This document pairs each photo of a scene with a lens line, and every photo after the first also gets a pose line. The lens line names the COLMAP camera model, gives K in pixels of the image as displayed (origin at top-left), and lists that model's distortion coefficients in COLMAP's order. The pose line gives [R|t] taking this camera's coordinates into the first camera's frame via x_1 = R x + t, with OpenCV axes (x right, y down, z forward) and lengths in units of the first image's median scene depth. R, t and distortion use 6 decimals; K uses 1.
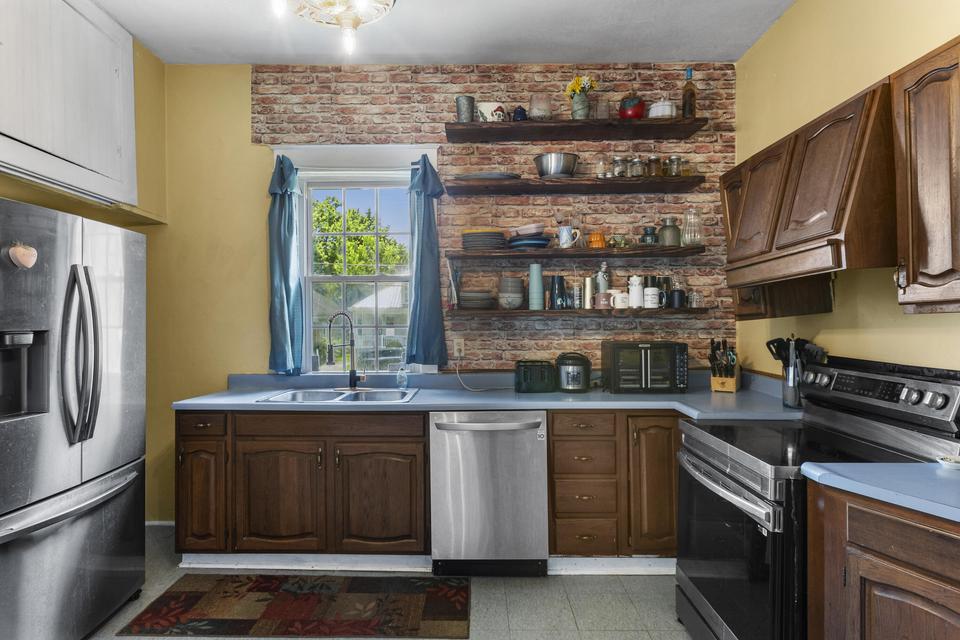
lens RADIAL K [[537.6, 0, 478.2], [0, 537.6, 320.1], [0, 0, 1]] dist [-0.004252, 0.002402]
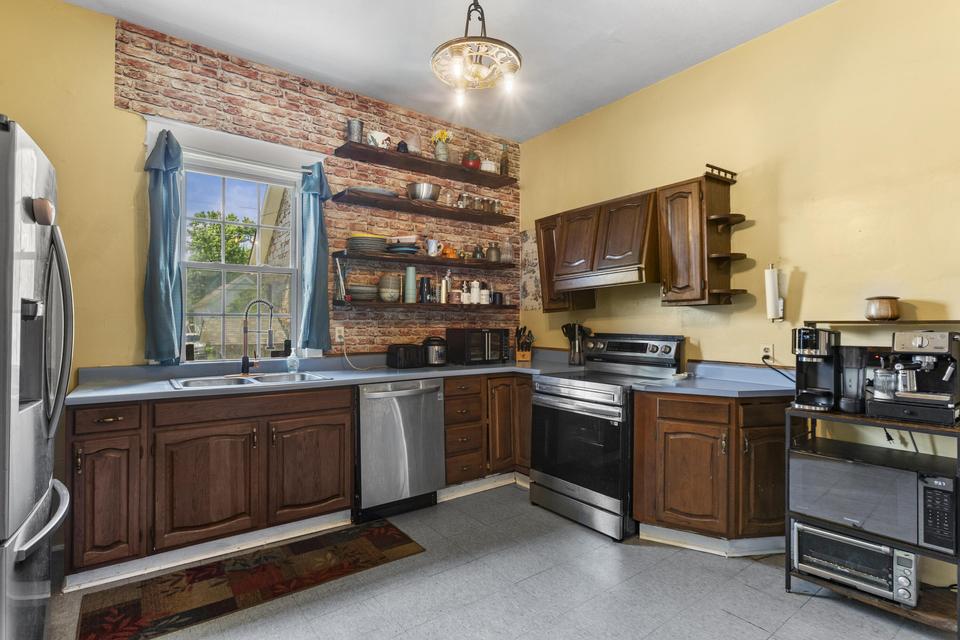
lens RADIAL K [[501.8, 0, 480.7], [0, 501.8, 321.9], [0, 0, 1]] dist [-0.002075, 0.002738]
pose [[0.778041, 0.008605, 0.628154, -0.526541], [-0.002347, 0.999939, -0.010791, 0.039202], [-0.628209, 0.006922, 0.778014, -0.027424]]
